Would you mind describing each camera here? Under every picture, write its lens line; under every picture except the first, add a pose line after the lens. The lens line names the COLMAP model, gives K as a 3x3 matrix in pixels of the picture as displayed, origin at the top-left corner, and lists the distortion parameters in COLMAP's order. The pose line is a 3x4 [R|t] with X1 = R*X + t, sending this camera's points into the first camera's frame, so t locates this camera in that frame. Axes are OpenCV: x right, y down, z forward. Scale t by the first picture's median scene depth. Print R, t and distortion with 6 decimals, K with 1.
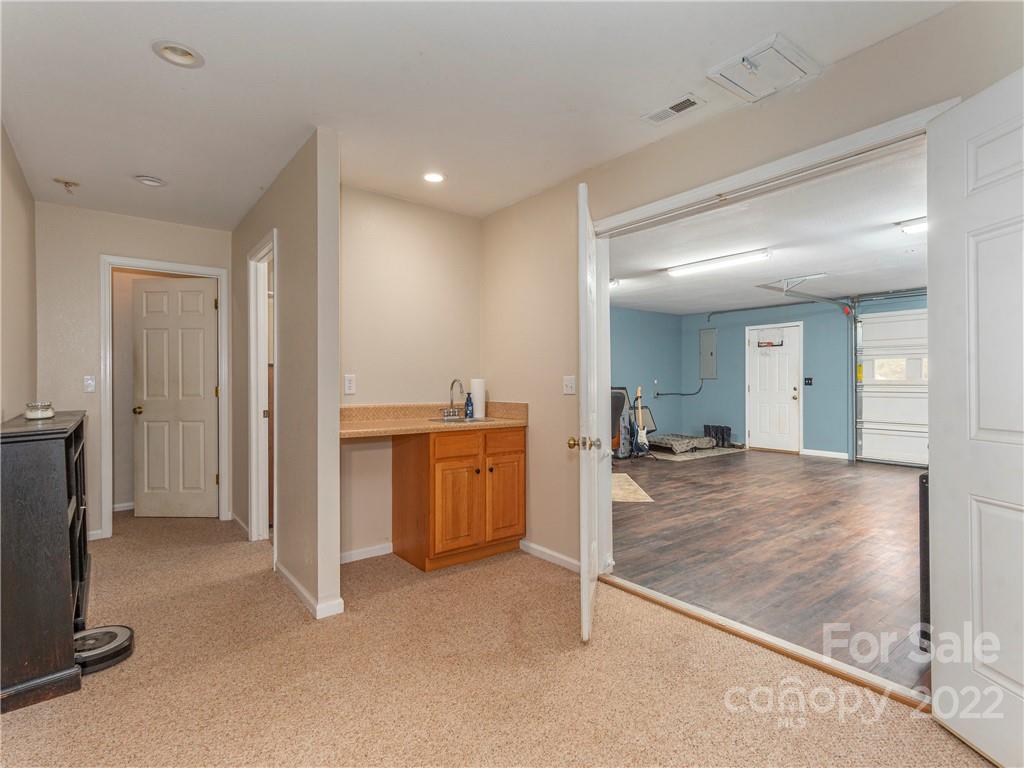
lens RADIAL K [[508.0, 0, 513.6], [0, 508.0, 384.0], [0, 0, 1]] dist [0.009133, -0.001073]
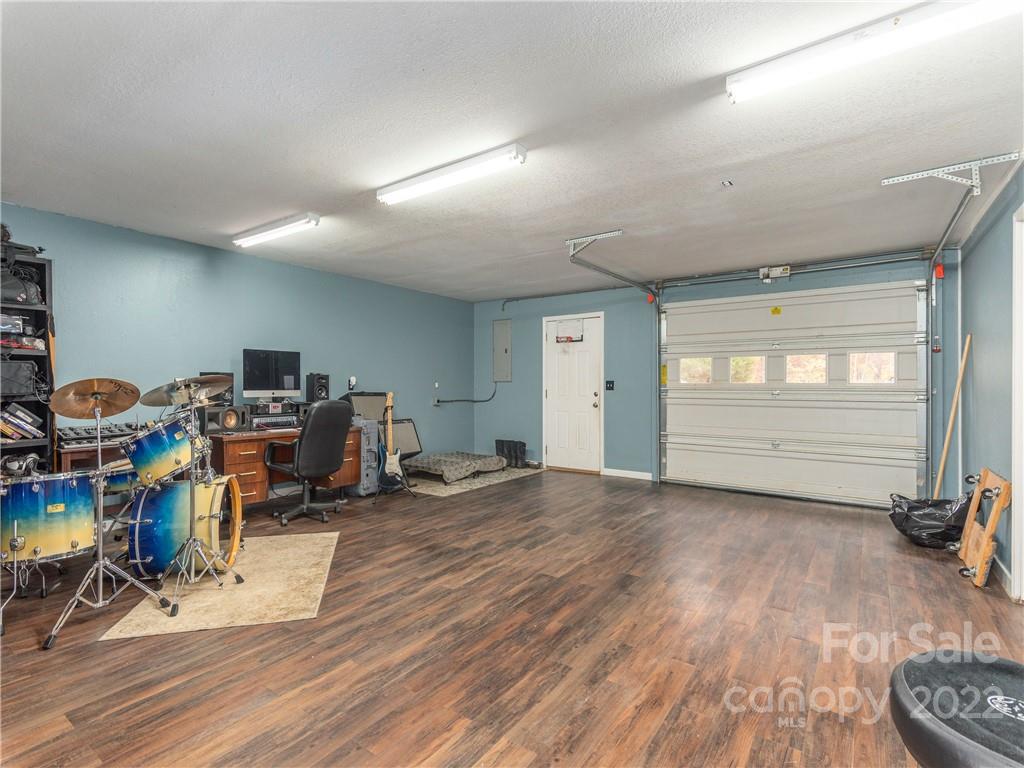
lens RADIAL K [[508.0, 0, 509.0], [0, 508.0, 384.7], [0, 0, 1]] dist [0.009133, -0.001073]
pose [[0.957003, 0.004053, 0.290049, 0.197562], [-0.002548, 0.999981, -0.005565, -0.001294], [-0.290066, 0.004587, 0.956996, 0.282090]]
